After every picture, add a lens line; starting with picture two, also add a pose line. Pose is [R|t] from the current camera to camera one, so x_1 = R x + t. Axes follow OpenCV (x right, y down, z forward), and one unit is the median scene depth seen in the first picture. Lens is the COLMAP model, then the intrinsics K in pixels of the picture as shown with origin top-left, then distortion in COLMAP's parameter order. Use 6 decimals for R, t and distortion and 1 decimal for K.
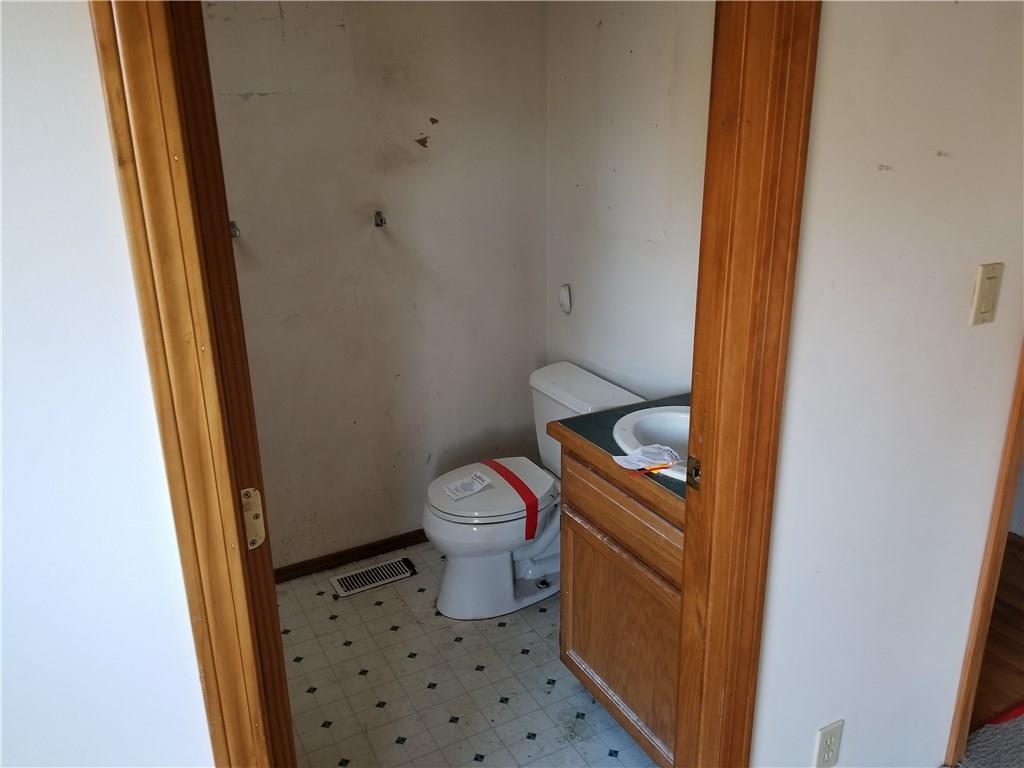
lens RADIAL K [[812.5, 0, 509.2], [0, 812.5, 379.8], [0, 0, 1]] dist [0.018372, -0.002417]
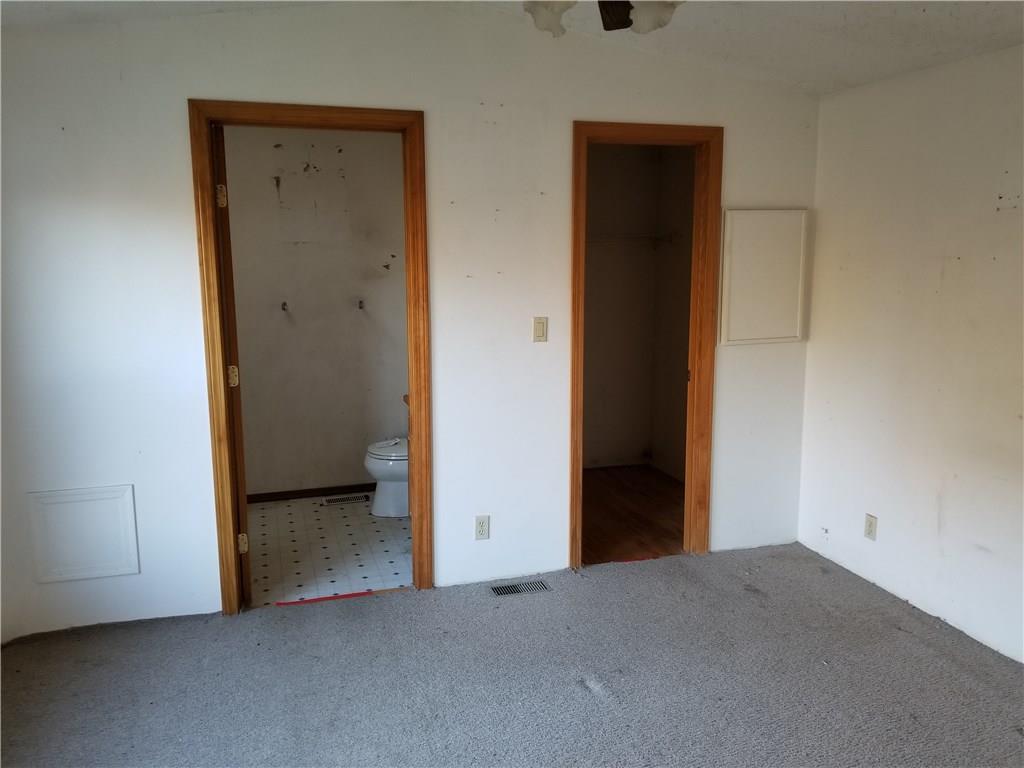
lens RADIAL K [[812.5, 0, 513.6], [0, 812.5, 386.3], [0, 0, 1]] dist [0.018372, -0.002417]
pose [[0.983540, 0.048103, -0.174169, 0.539102], [-0.073266, 0.987286, -0.141062, 0.237325], [0.165169, 0.151501, 0.974560, -0.784822]]
